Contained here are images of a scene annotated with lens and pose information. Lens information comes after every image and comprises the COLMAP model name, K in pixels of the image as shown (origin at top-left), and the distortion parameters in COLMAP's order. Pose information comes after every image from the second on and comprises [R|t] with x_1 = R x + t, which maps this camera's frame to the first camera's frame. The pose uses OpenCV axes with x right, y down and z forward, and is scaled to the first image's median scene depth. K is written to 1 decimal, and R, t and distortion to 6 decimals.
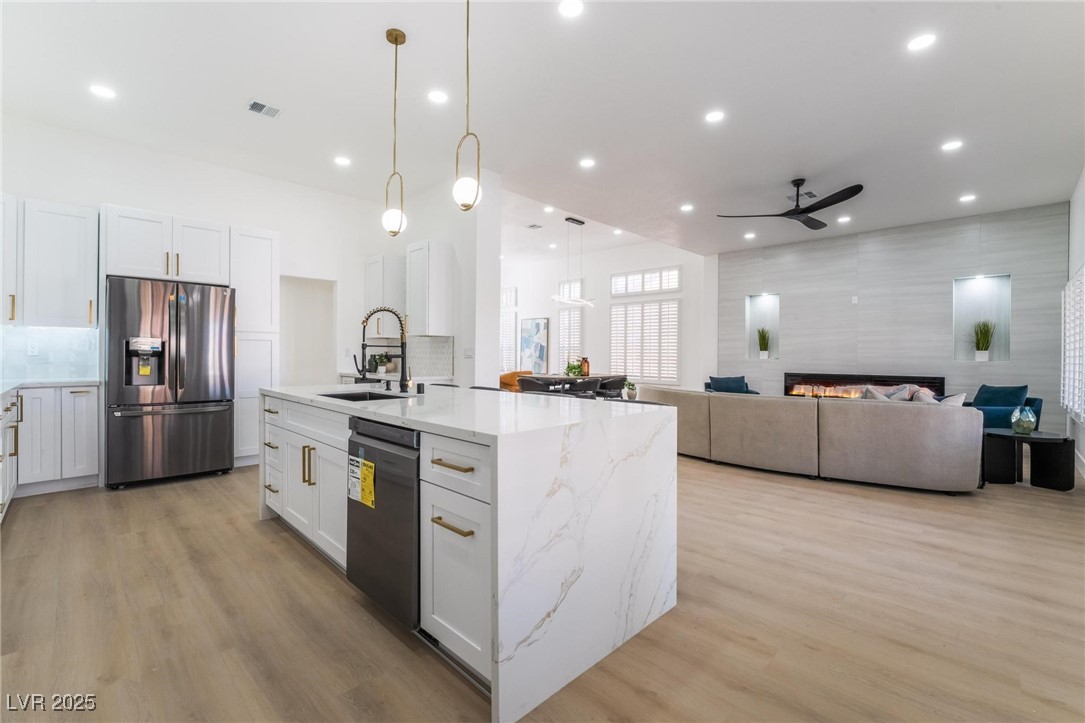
lens RADIAL K [[473.4, 0, 544.7], [0, 473.4, 356.5], [0, 0, 1]] dist [-0.002030, -0.000286]
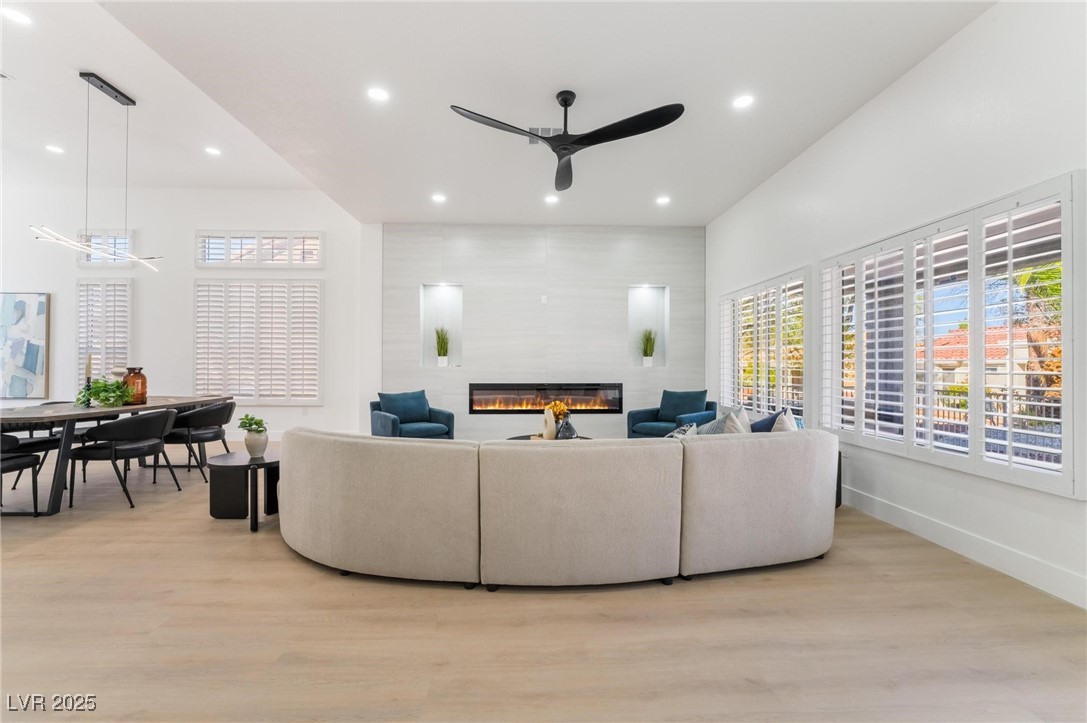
lens RADIAL K [[438.4, 0, 543.5], [0, 438.4, 361.5], [0, 0, 1]] dist [-0.010185, 0.000391]
pose [[0.681713, -0.002327, 0.731616, 0.029112], [0.005364, 0.999984, -0.001817, -0.000656], [-0.731600, 0.005164, 0.681714, 0.249802]]
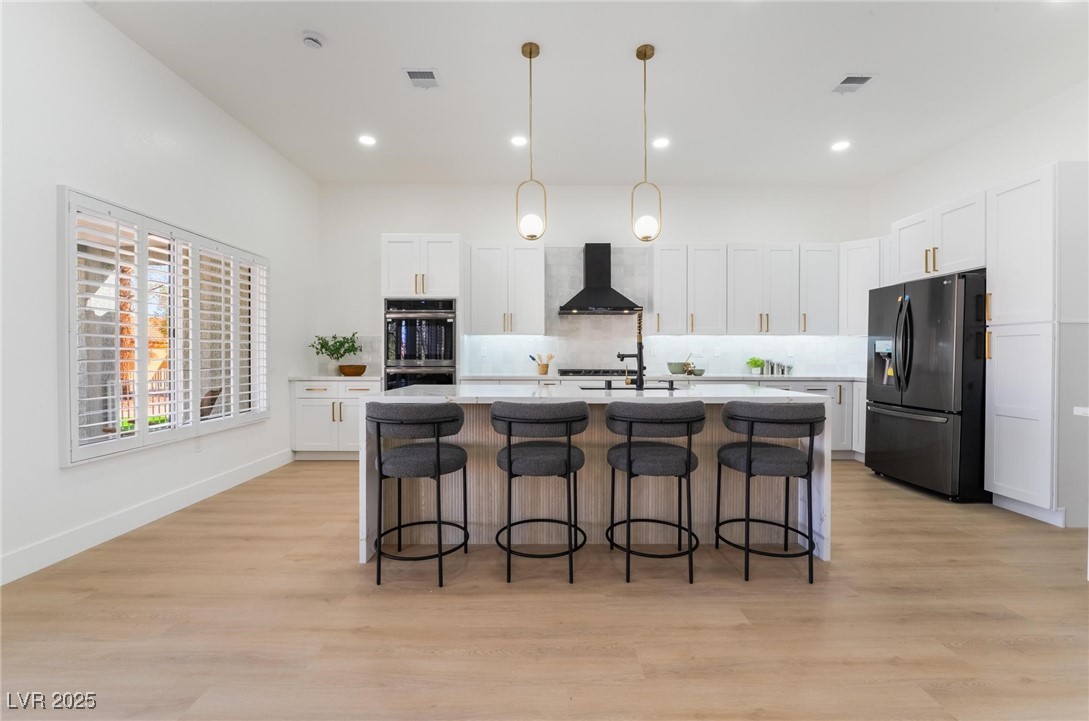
lens RADIAL K [[439.3, 0, 544.5], [0, 439.3, 360.5], [0, 0, 1]] dist [-0.010185, 0.000391]
pose [[-0.695985, -0.000962, -0.718056, 2.158325], [-0.005387, 0.999978, 0.003881, 0.036223], [0.718036, 0.006569, -0.695975, 6.060094]]
